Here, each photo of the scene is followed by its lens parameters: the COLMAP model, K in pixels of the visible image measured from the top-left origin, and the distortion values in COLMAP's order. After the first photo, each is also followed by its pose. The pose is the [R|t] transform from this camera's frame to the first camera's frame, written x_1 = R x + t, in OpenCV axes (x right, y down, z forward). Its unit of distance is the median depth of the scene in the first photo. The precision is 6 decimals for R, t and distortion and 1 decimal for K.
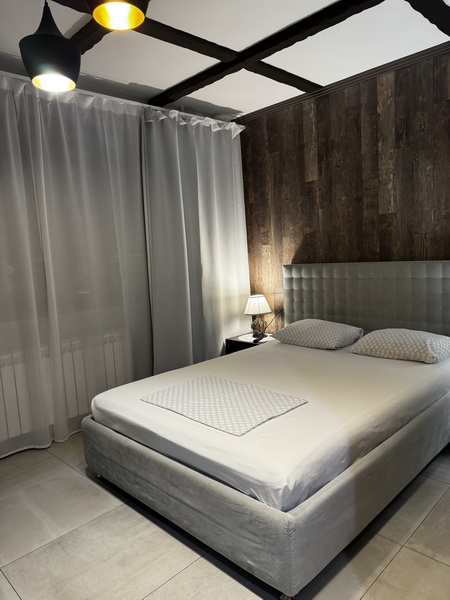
lens RADIAL K [[423.4, 0, 235.0], [0, 423.4, 309.2], [0, 0, 1]] dist [0.036132, -0.036266]
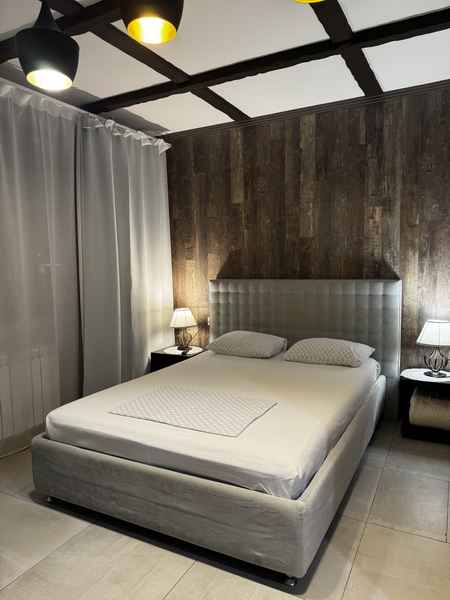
lens RADIAL K [[423.4, 0, 218.0], [0, 423.4, 313.6], [0, 0, 1]] dist [0.036132, -0.036266]
pose [[0.955900, 0.006927, 0.293611, -0.211286], [0.003273, 0.999408, -0.034235, 0.018058], [-0.293674, 0.033686, 0.955312, -0.002567]]
